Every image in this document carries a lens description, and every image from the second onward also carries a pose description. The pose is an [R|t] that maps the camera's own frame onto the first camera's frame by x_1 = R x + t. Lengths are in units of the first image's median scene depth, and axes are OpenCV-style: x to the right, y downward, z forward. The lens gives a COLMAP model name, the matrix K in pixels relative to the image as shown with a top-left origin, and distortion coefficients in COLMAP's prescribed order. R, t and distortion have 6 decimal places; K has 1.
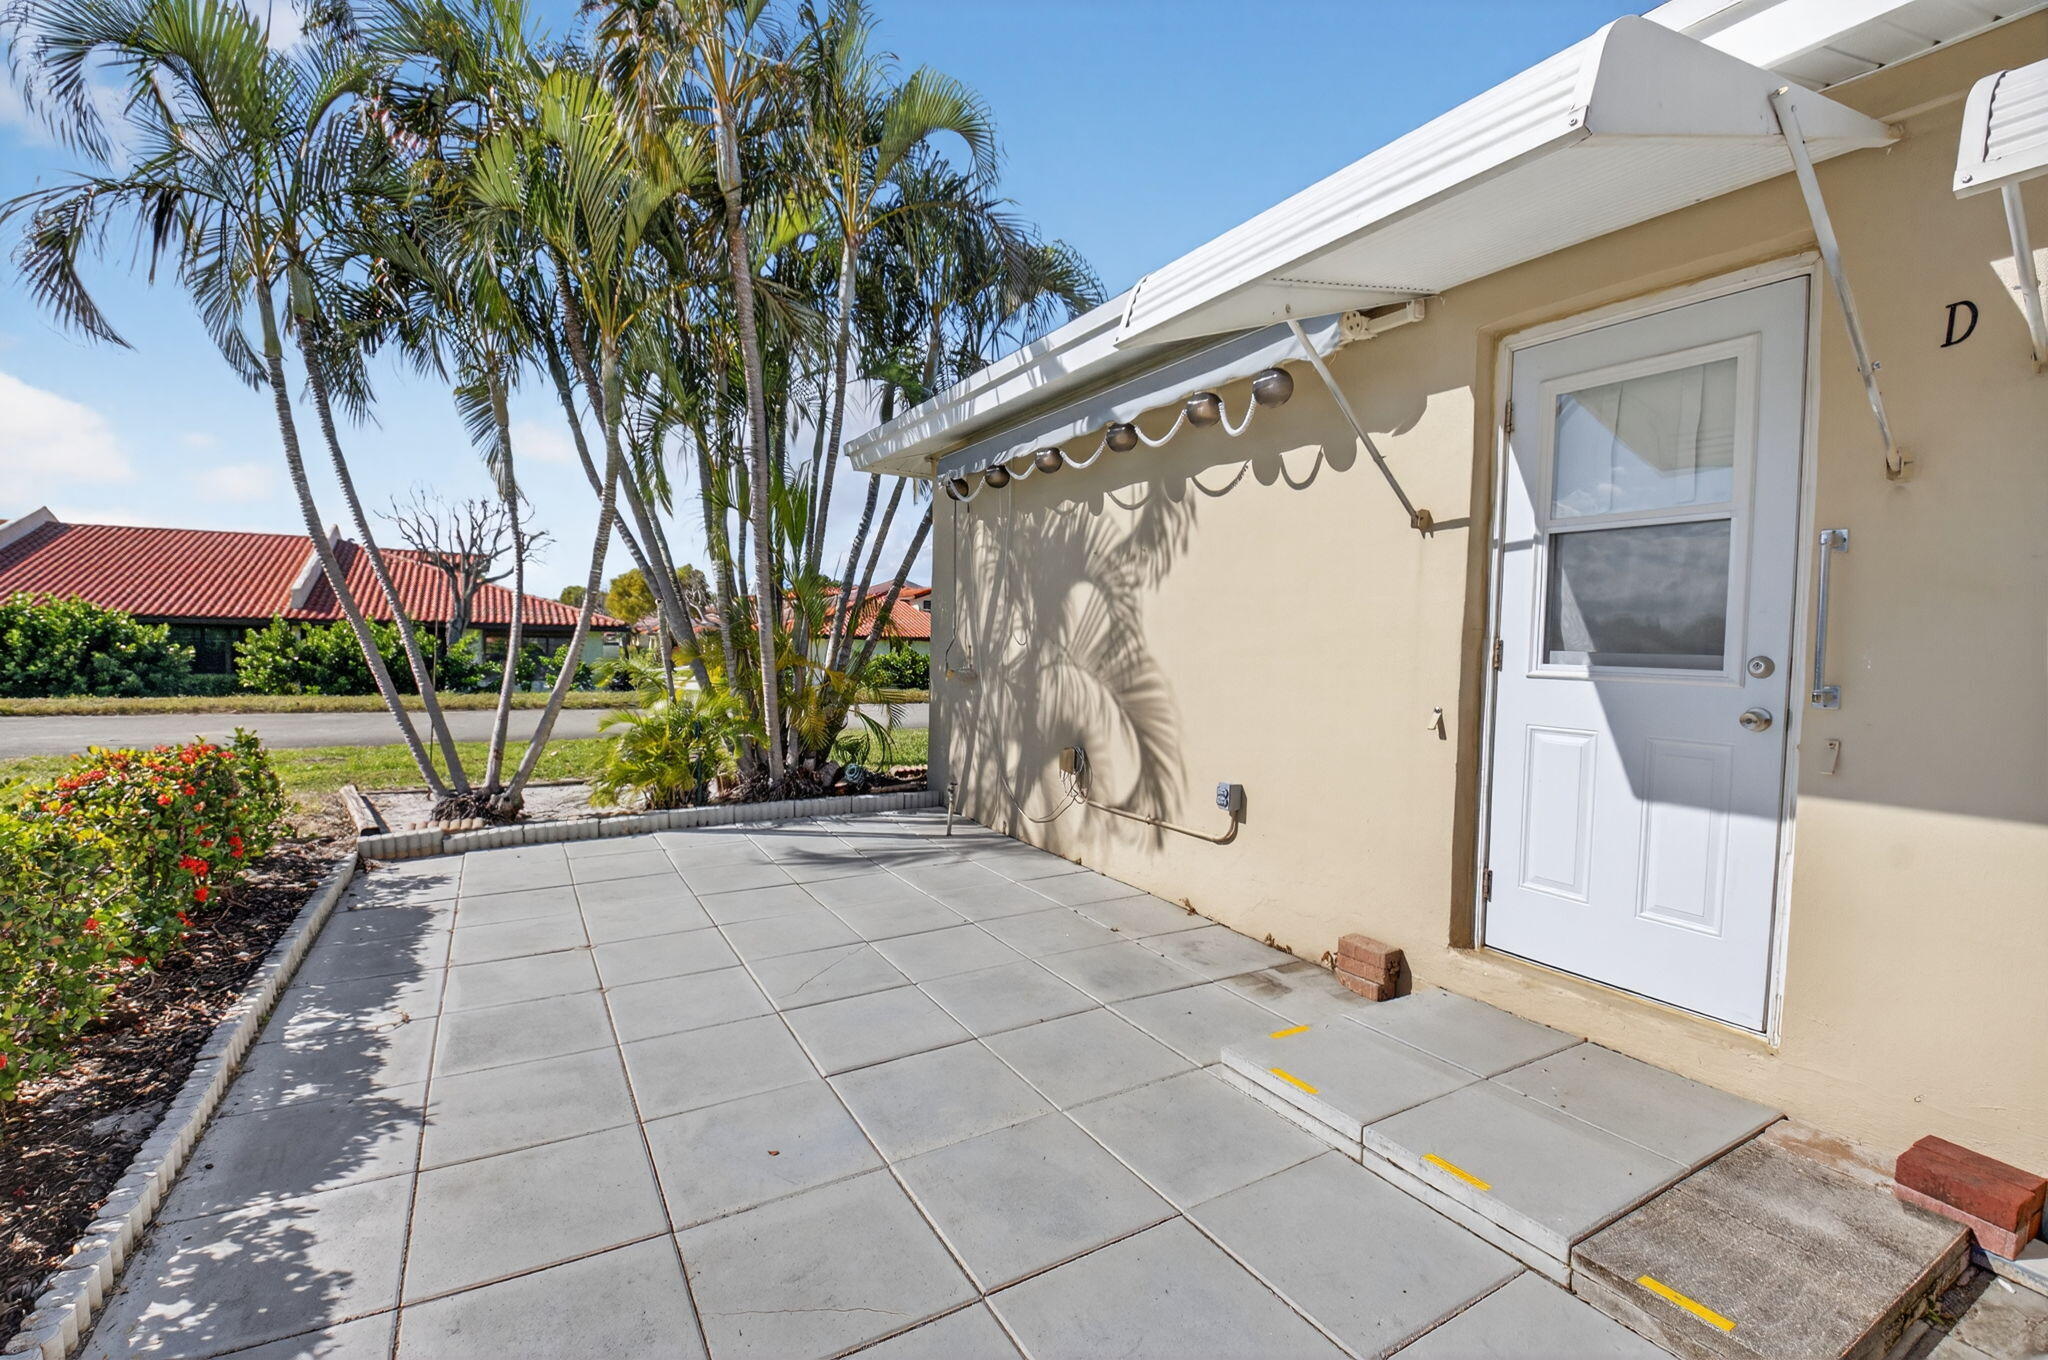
lens RADIAL K [[942.3, 0, 1008.4], [0, 942.3, 676.3], [0, 0, 1]] dist [0.002998, -0.015071]
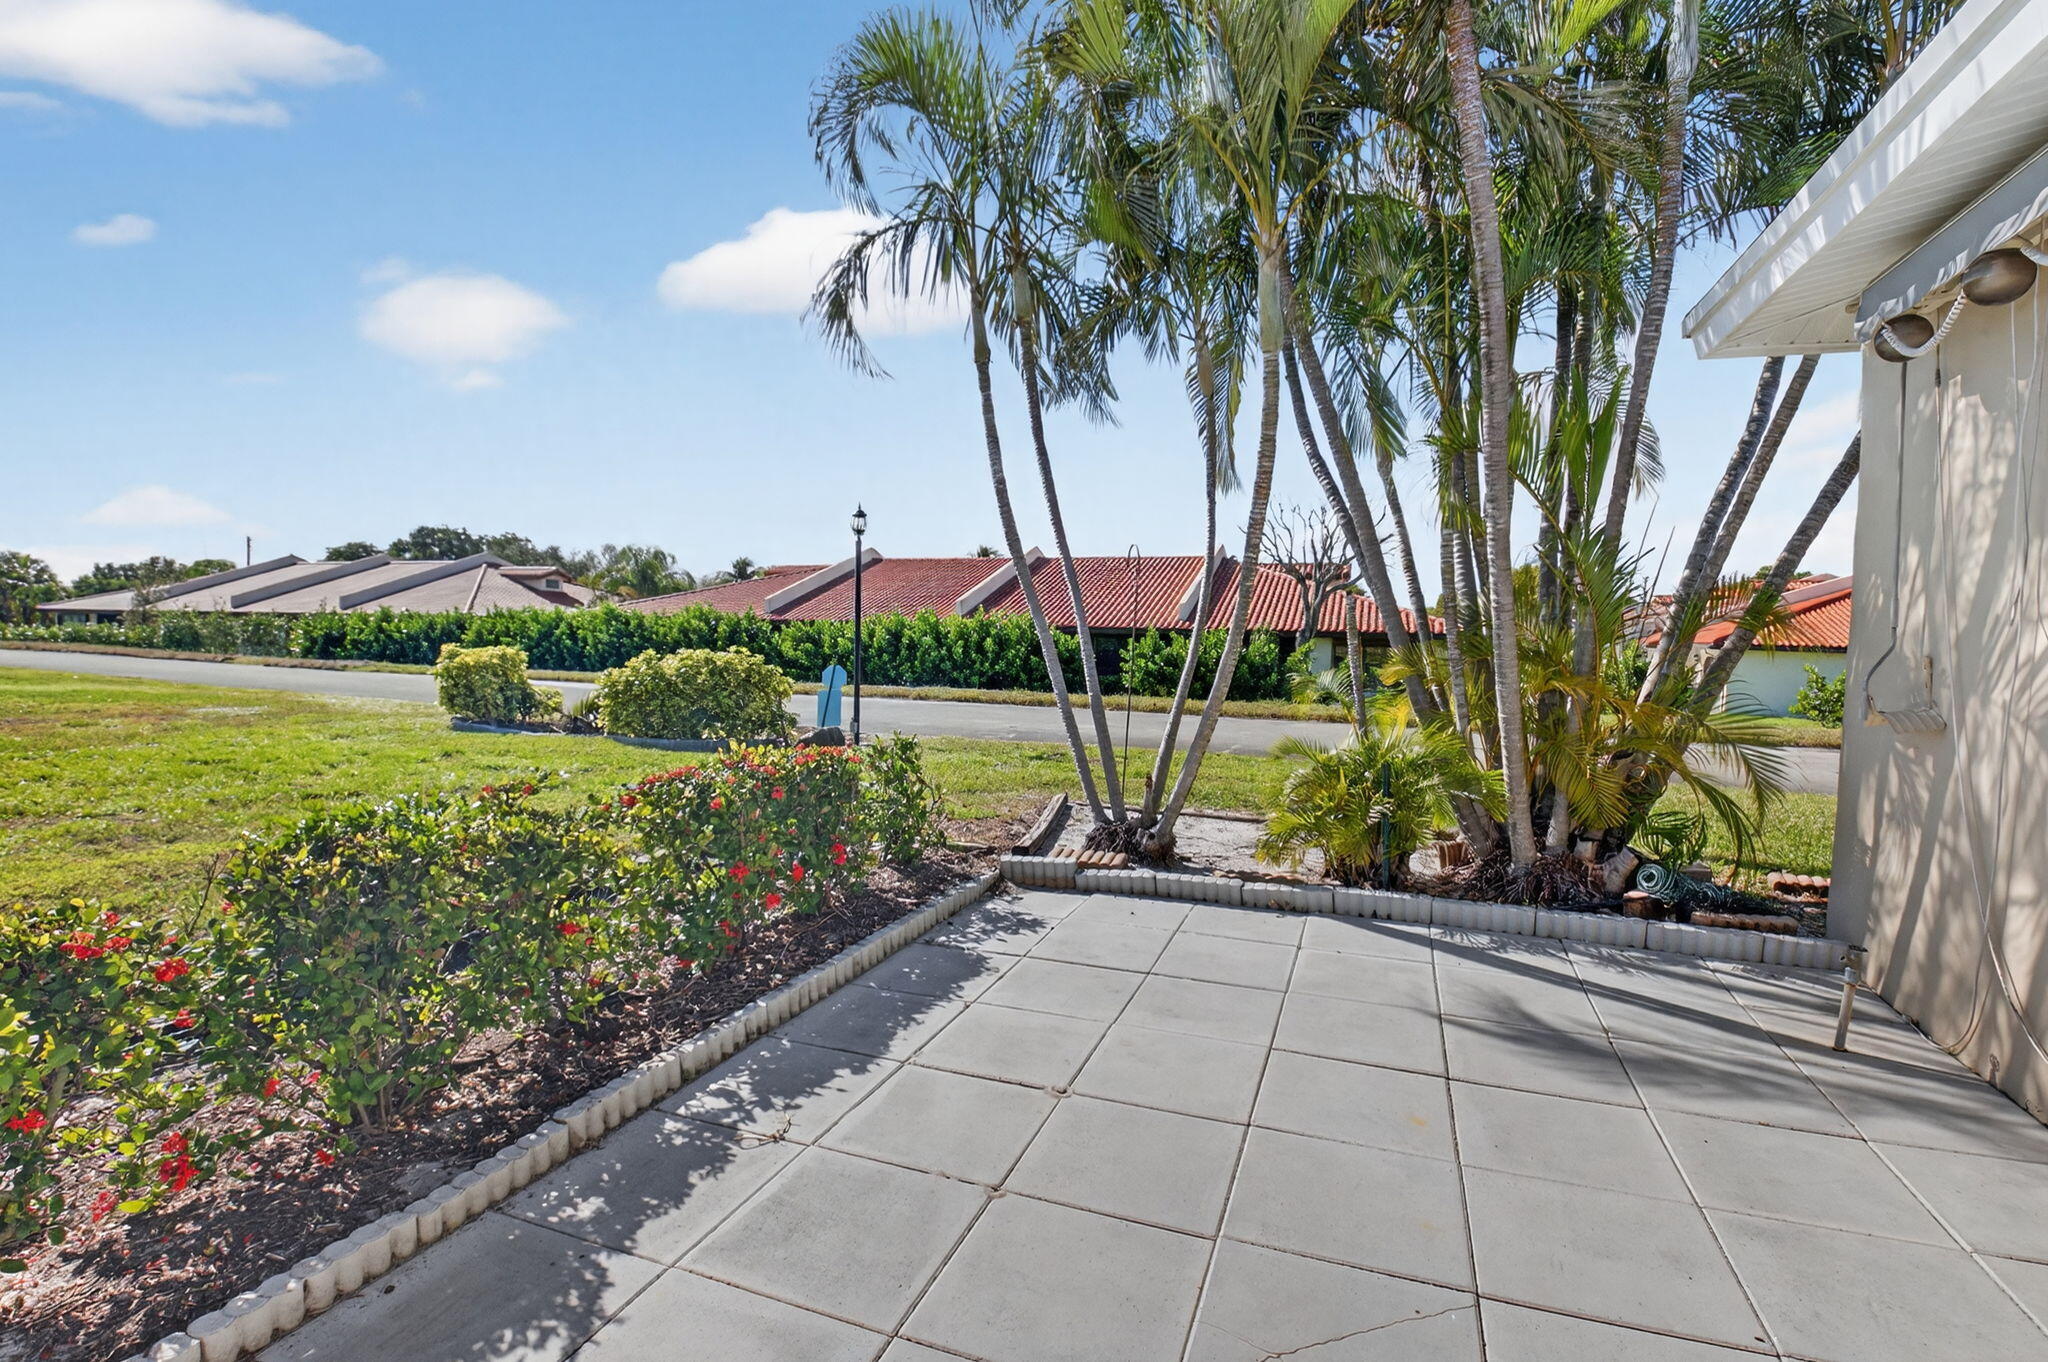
lens RADIAL K [[942.3, 0, 1034.8], [0, 942.3, 672.7], [0, 0, 1]] dist [0.002998, -0.015071]
pose [[0.629898, 0.025968, -0.776244, 0.054894], [-0.038209, 0.999267, 0.002424, -0.015247], [0.775738, 0.028132, 0.630428, 0.484163]]
